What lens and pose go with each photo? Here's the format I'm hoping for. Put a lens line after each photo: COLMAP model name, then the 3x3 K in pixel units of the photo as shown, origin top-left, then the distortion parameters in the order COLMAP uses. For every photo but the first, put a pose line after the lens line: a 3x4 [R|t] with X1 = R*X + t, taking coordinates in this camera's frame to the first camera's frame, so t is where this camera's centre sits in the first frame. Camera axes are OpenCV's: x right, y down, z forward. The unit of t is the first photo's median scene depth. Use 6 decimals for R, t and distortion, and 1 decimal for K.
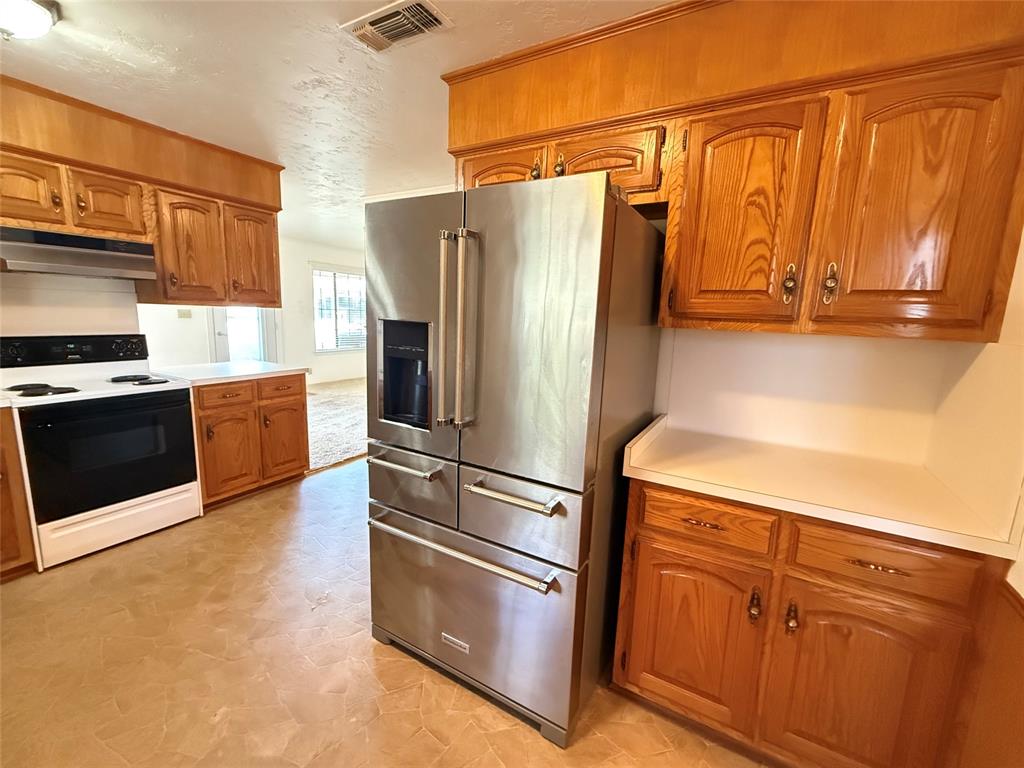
lens RADIAL K [[436.6, 0, 512.0], [0, 436.6, 384.0], [0, 0, 1]] dist [-0.001447, 0.000379]
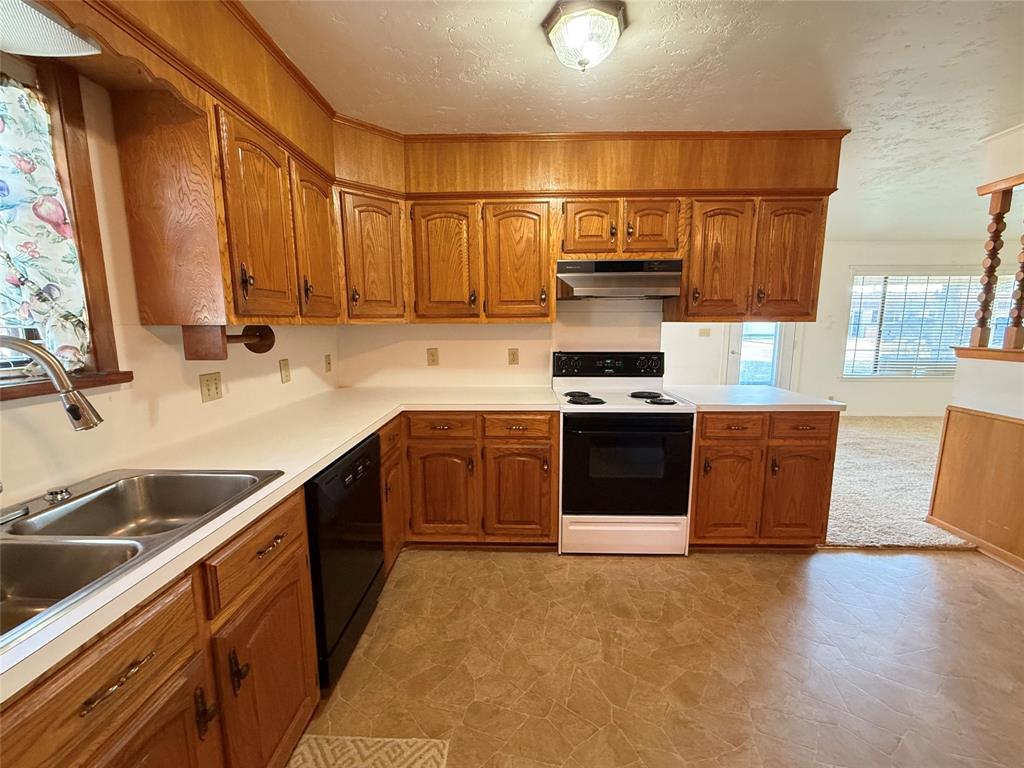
lens RADIAL K [[413.9, 0, 512.0], [0, 413.9, 384.0], [0, 0, 1]] dist [-0.000200, -0.000029]
pose [[0.474588, 0.092224, -0.875363, -0.165966], [-0.123566, 0.991628, 0.037481, -0.033647], [0.871492, 0.090377, 0.482011, 0.241485]]
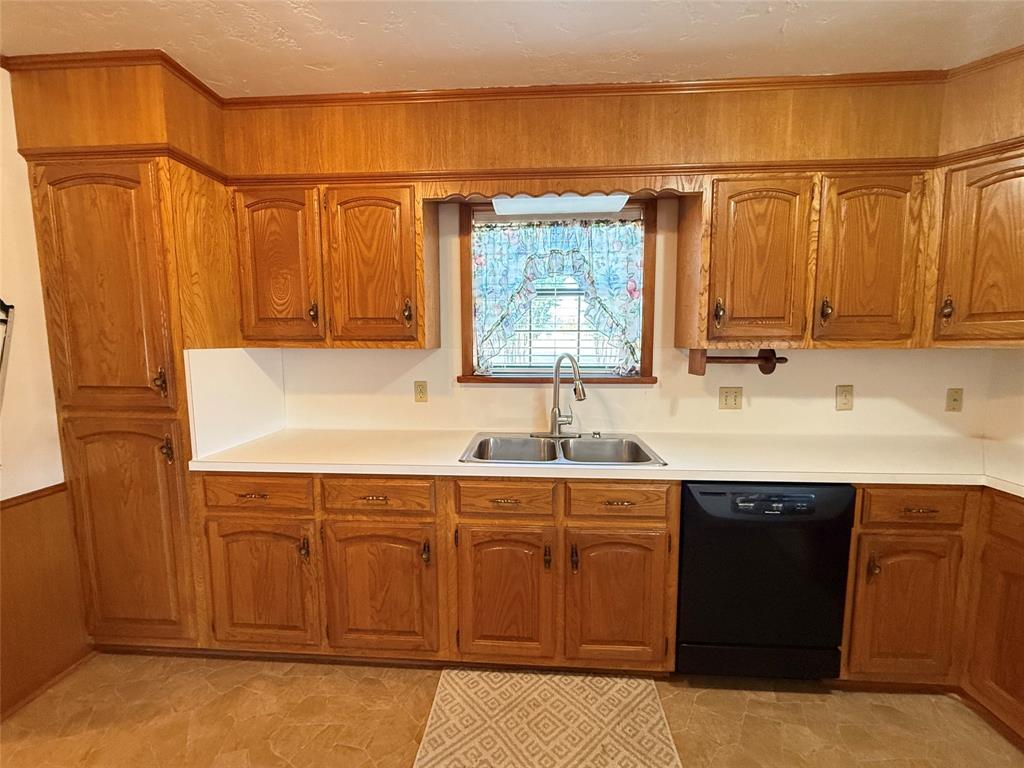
lens RADIAL K [[413.9, 0, 512.0], [0, 413.9, 384.0], [0, 0, 1]] dist [-0.000200, -0.000029]
pose [[-0.891628, 0.012917, -0.452585, -0.221608], [-0.100412, 0.969060, 0.225477, -0.105813], [0.441494, 0.246486, -0.862744, 0.617721]]
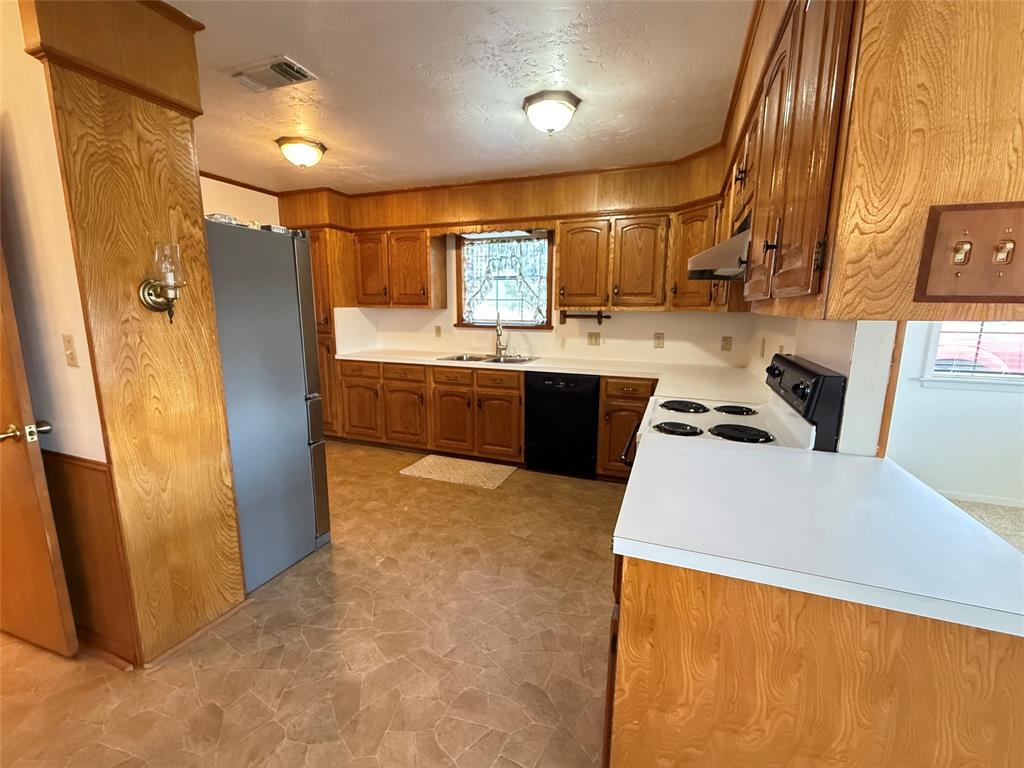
lens RADIAL K [[436.6, 0, 512.0], [0, 436.6, 384.0], [0, 0, 1]] dist [-0.001447, 0.000379]
pose [[-0.986405, -0.013704, -0.163759, -0.432427], [-0.066305, 0.944989, 0.320313, -0.245699], [0.150361, 0.326816, -0.933050, 1.461901]]
